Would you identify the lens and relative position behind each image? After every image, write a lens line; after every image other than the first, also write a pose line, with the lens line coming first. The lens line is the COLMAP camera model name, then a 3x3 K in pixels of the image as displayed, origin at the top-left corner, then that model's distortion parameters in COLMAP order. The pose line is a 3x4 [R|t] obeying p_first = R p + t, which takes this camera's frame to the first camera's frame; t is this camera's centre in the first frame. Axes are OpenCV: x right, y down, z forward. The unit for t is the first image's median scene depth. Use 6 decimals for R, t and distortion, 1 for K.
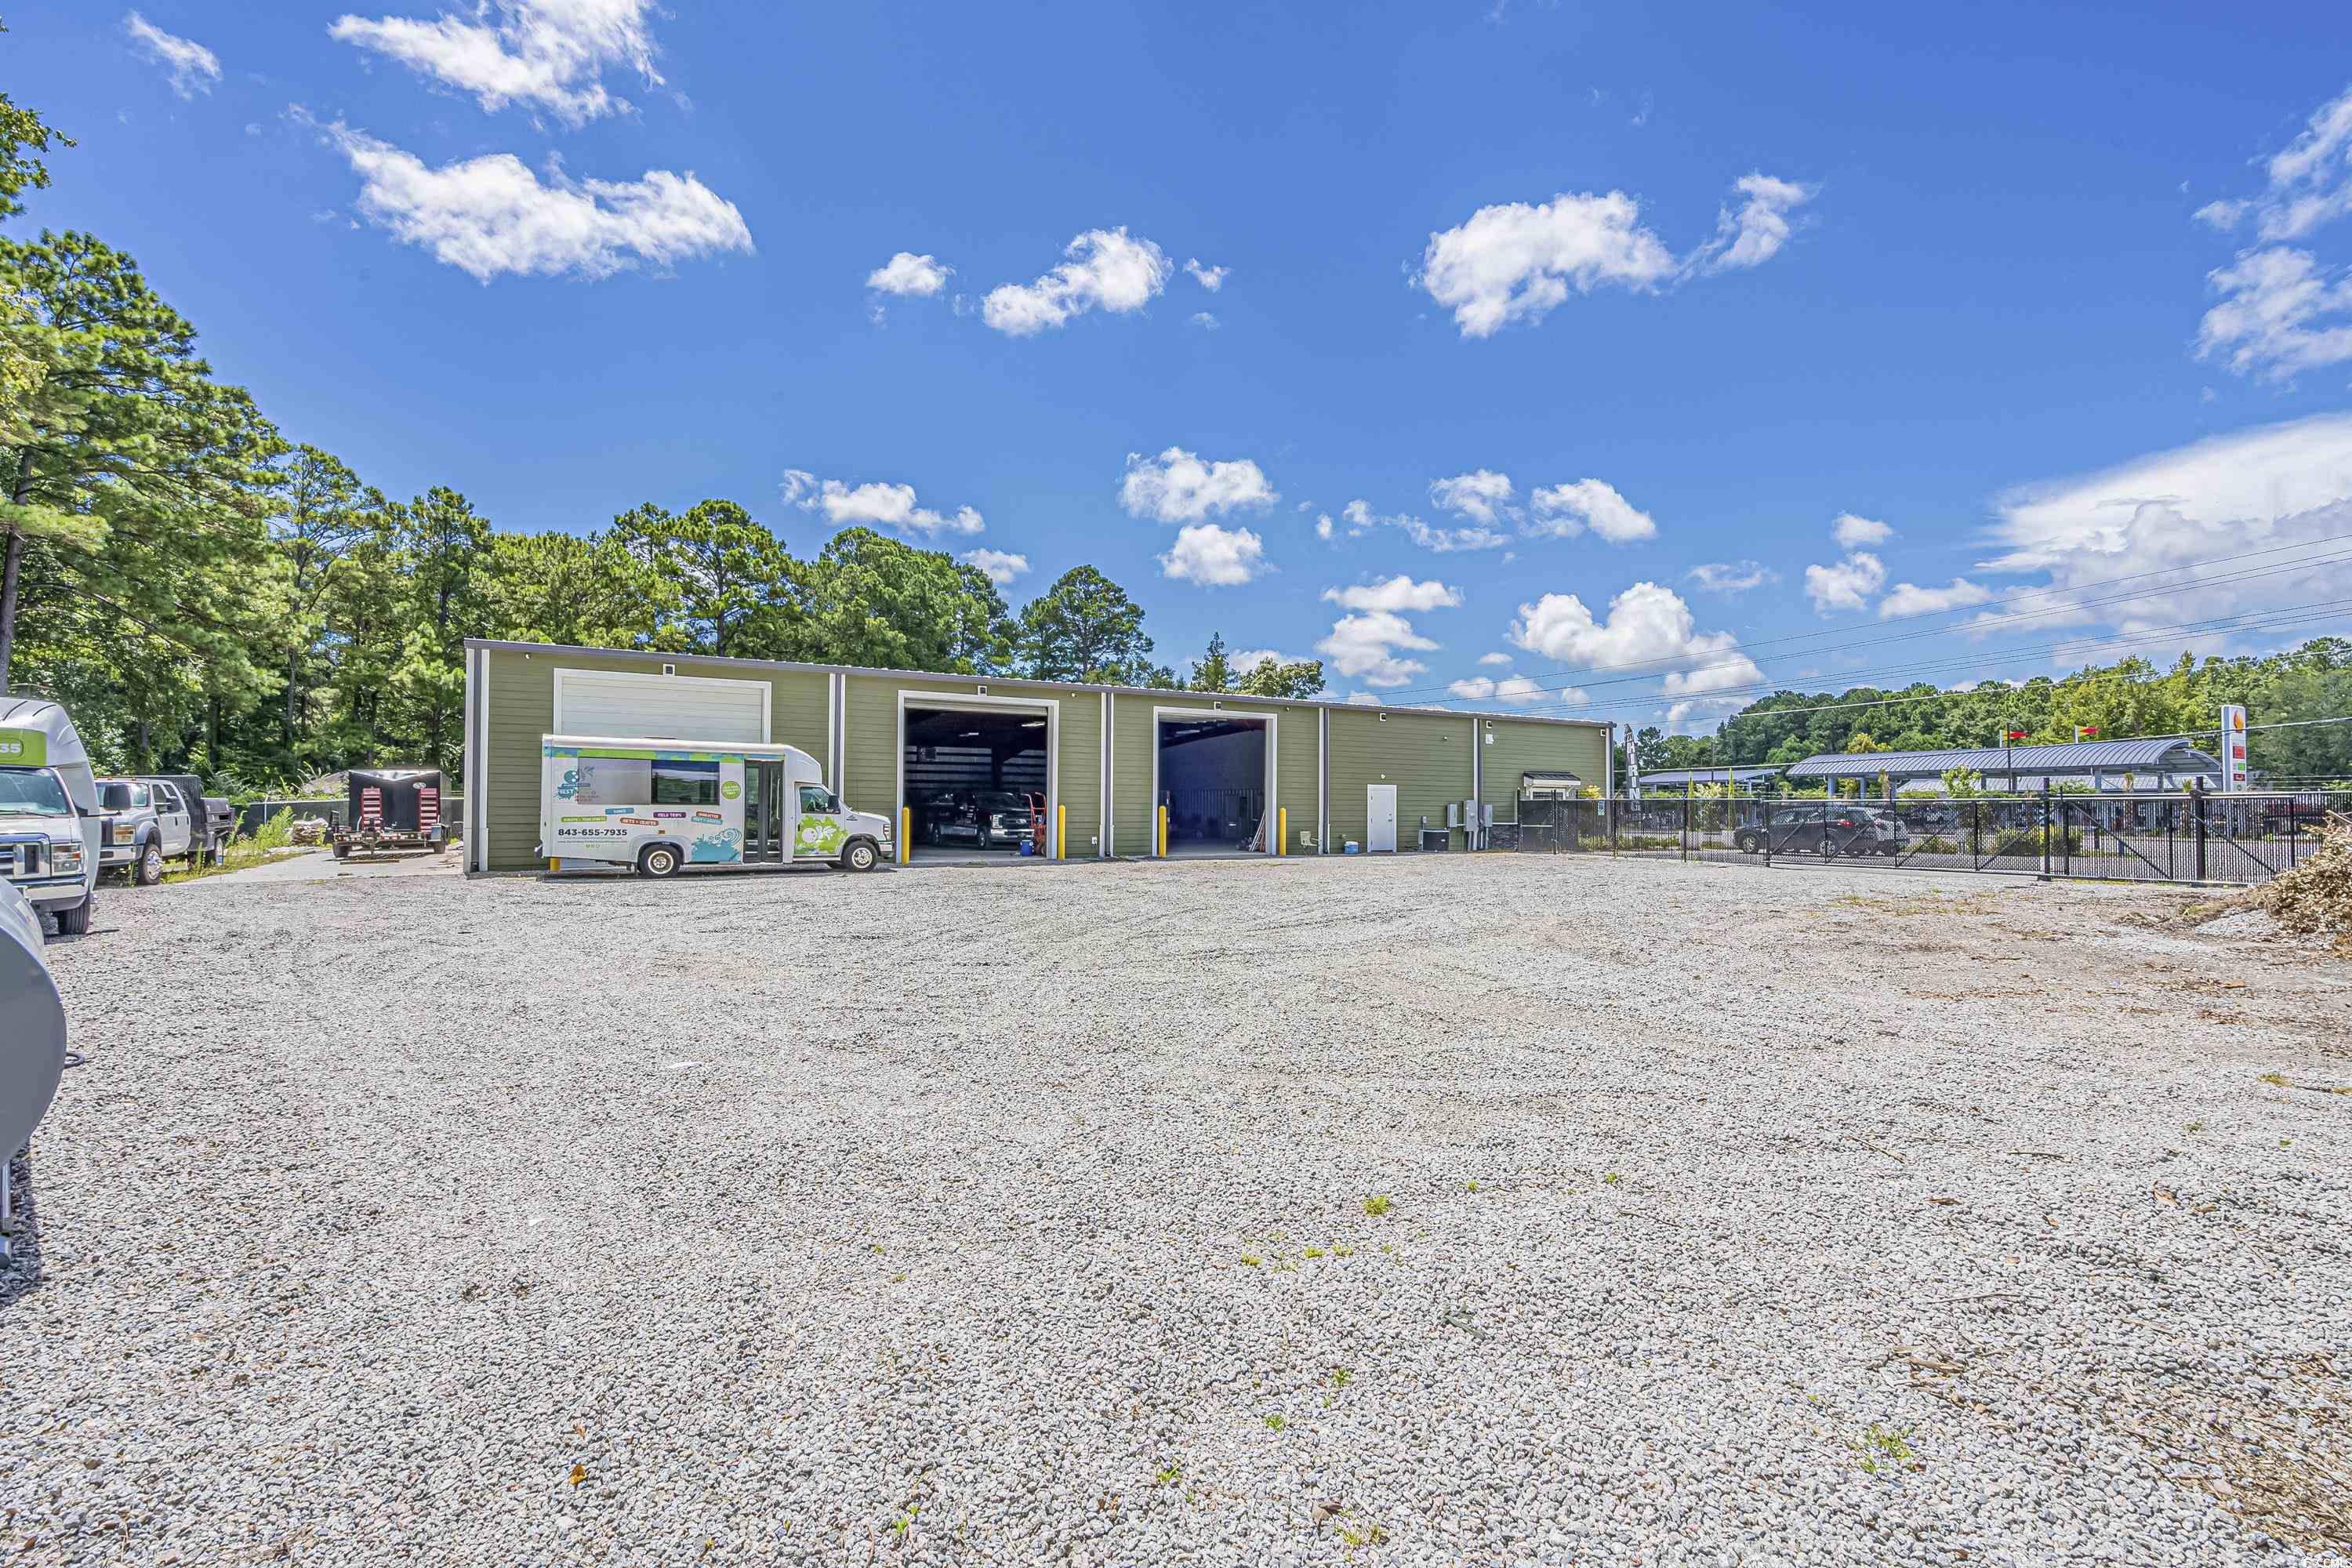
lens RADIAL K [[1081.4, 0, 1176.0], [0, 1081.4, 784.0], [0, 0, 1]] dist [-0.000831, 0.000197]
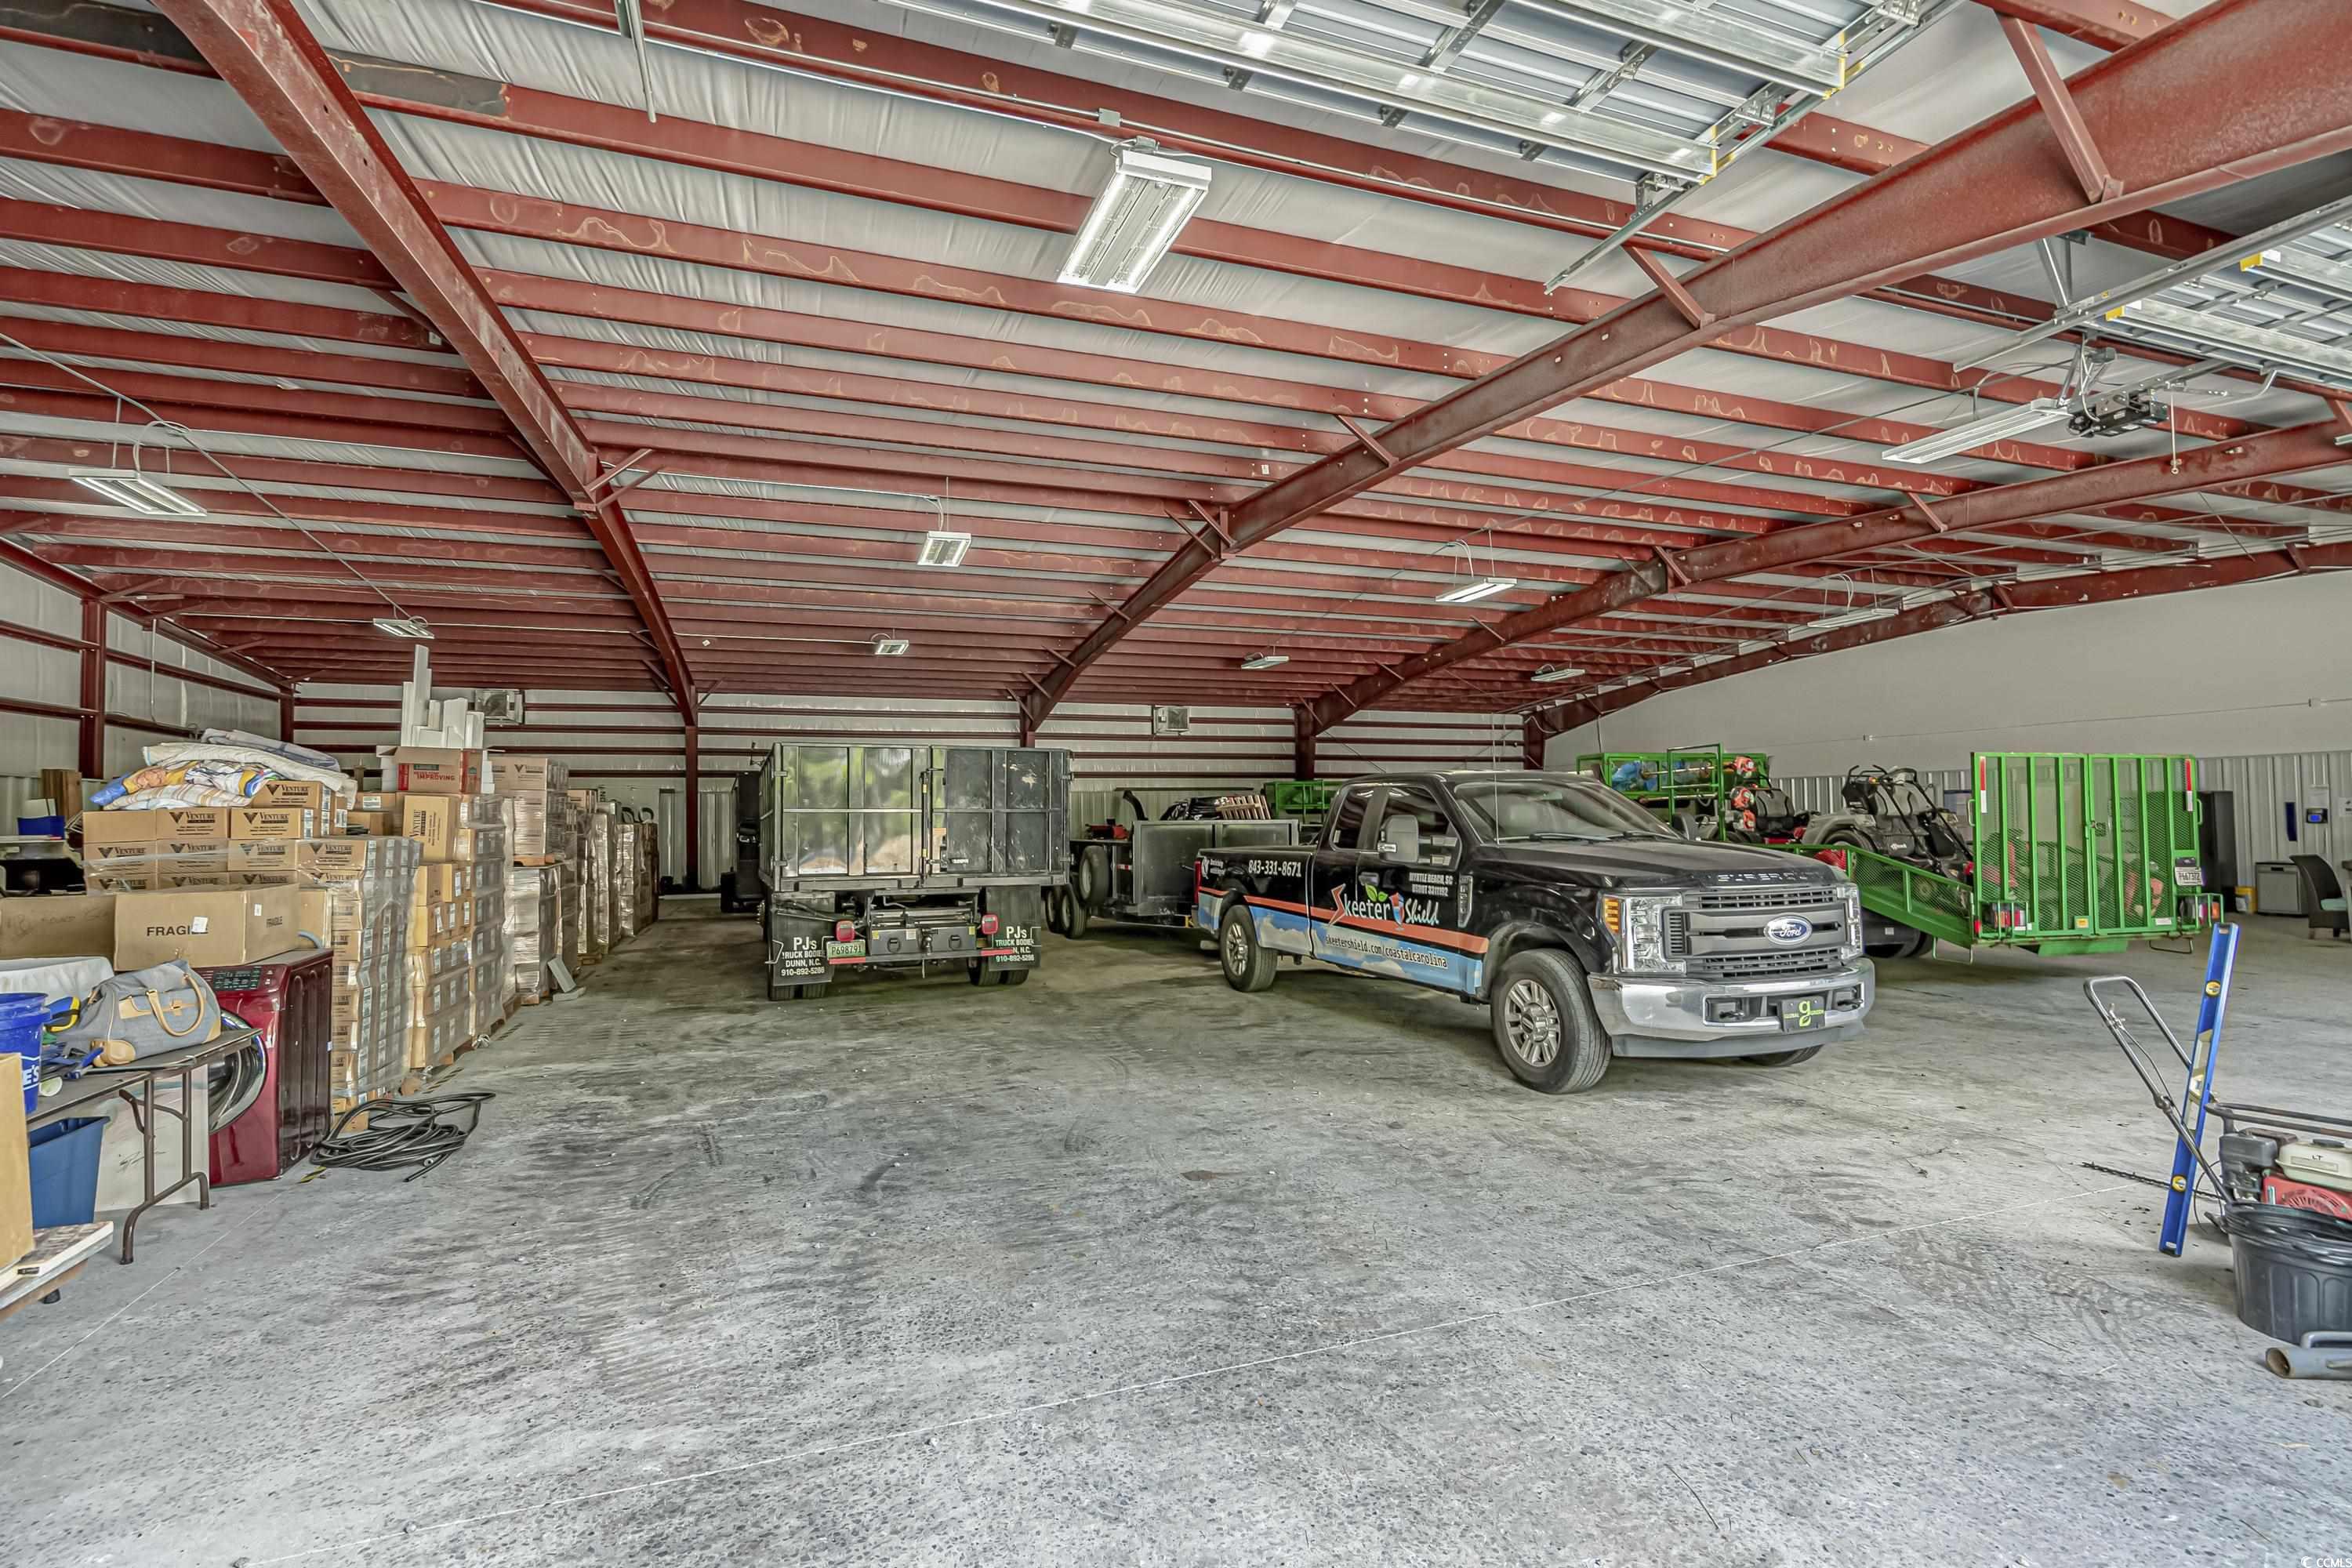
lens RADIAL K [[1081.4, 0, 1176.0], [0, 1081.4, 784.0], [0, 0, 1]] dist [-0.000831, 0.000197]
pose [[0.978821, -0.012325, -0.204345, -0.123587], [0.010487, 0.999894, -0.010076, 0.007298], [0.204448, 0.007720, 0.978847, 0.501038]]
